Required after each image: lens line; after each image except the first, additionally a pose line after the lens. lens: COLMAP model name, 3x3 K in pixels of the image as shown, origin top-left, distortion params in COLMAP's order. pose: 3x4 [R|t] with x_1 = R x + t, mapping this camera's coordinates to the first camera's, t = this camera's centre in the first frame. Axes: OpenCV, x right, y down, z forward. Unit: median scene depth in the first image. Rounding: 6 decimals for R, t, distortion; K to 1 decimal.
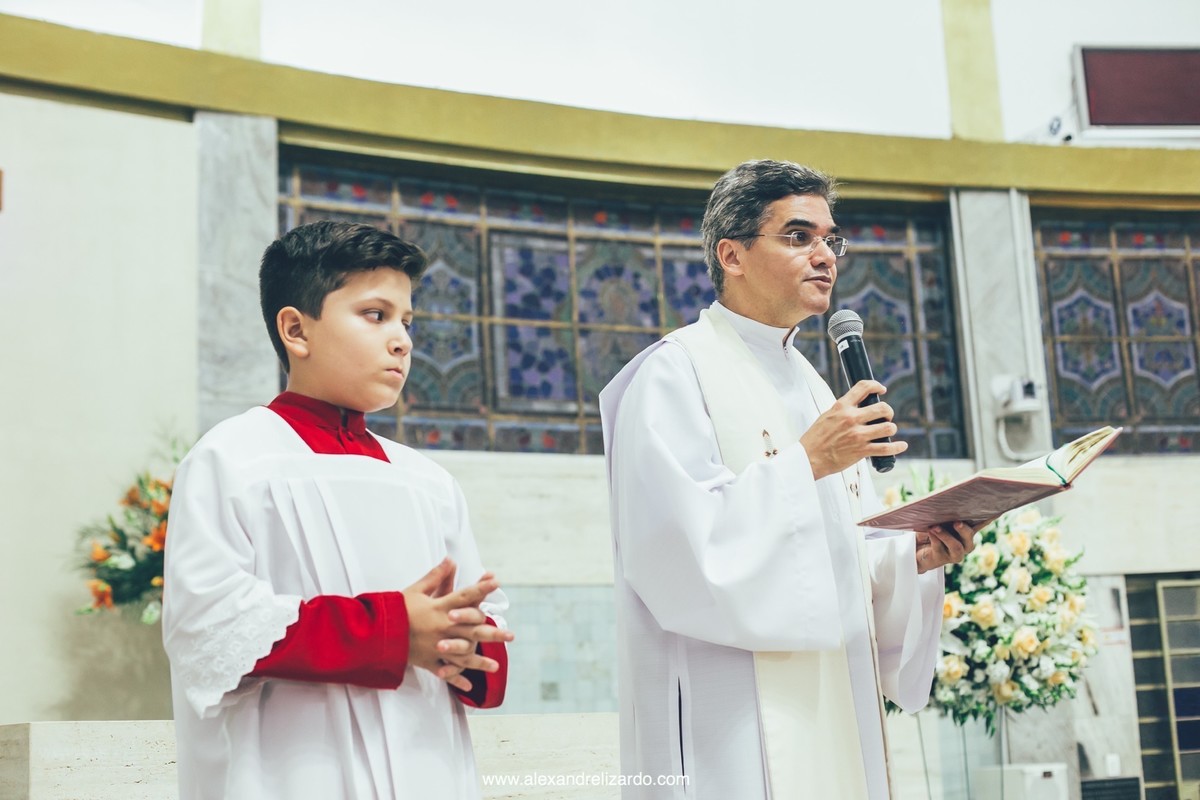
lens RADIAL K [[1764.6, 0, 600.0], [0, 1764.6, 400.0], [0, 0, 1]] dist [-0.141943, 0.128661]
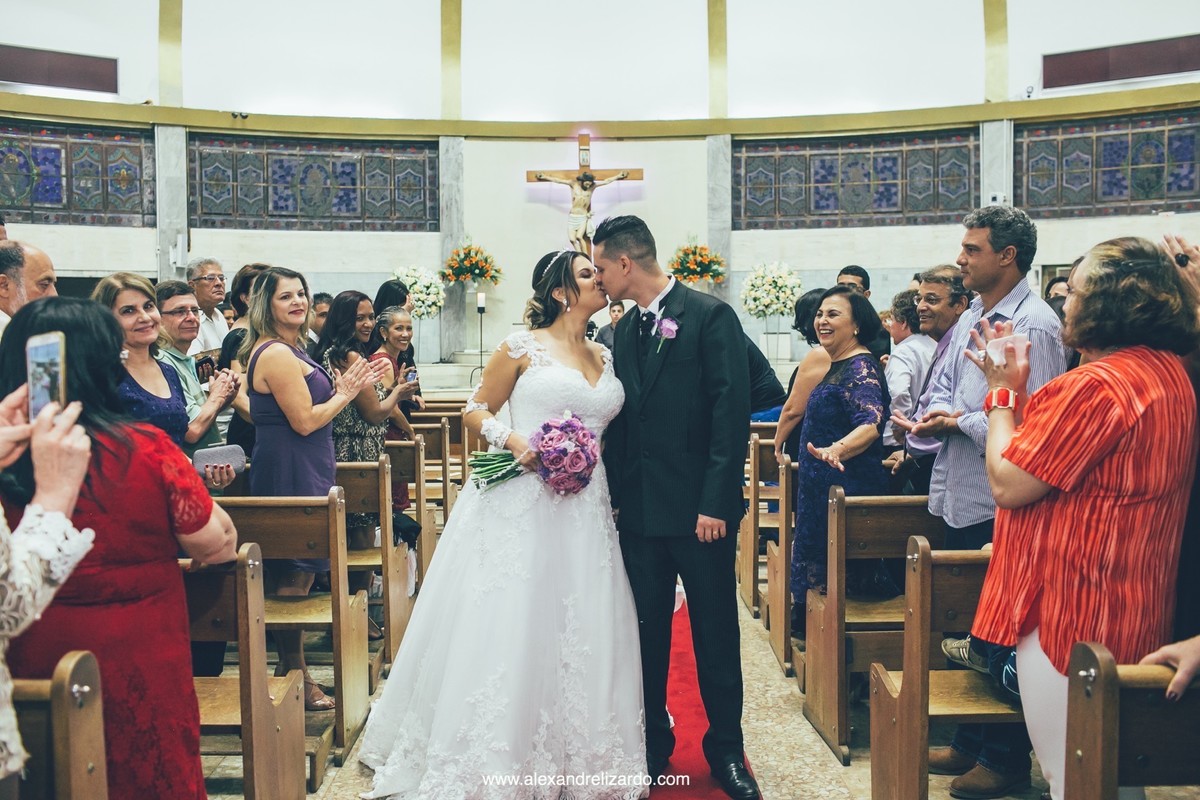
lens RADIAL K [[1170.4, 0, 600.0], [0, 1170.4, 400.0], [0, 0, 1]] dist [-0.093428, 0.096777]
pose [[0.760599, 0.080259, -0.644242, 0.993260], [0.102172, 0.965166, 0.240865, -0.207403], [0.641132, -0.249025, 0.725903, -0.821313]]
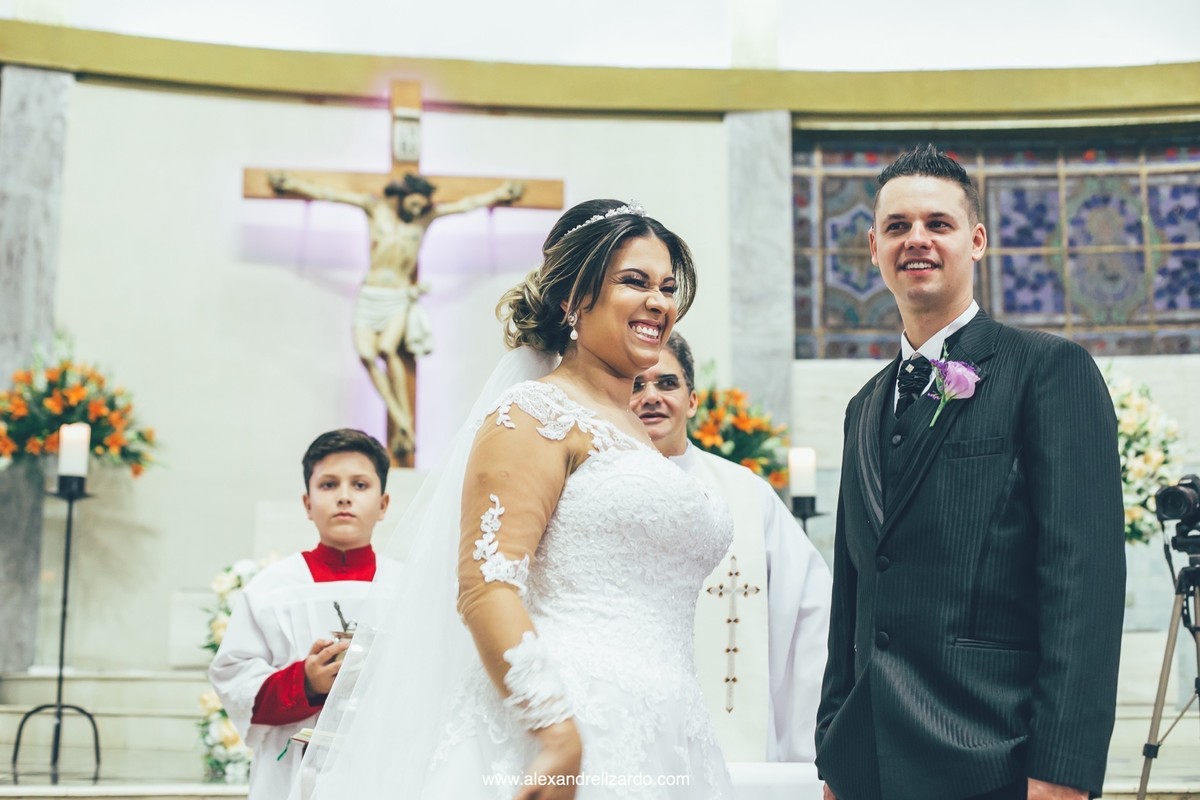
lens RADIAL K [[1764.6, 0, 600.0], [0, 1764.6, 400.0], [0, 0, 1]] dist [-0.141943, 0.128661]
pose [[0.856252, -0.037772, -0.515176, 0.317254], [0.060465, 0.997796, 0.027340, 0.007419], [0.513008, -0.054560, 0.856648, -0.172095]]
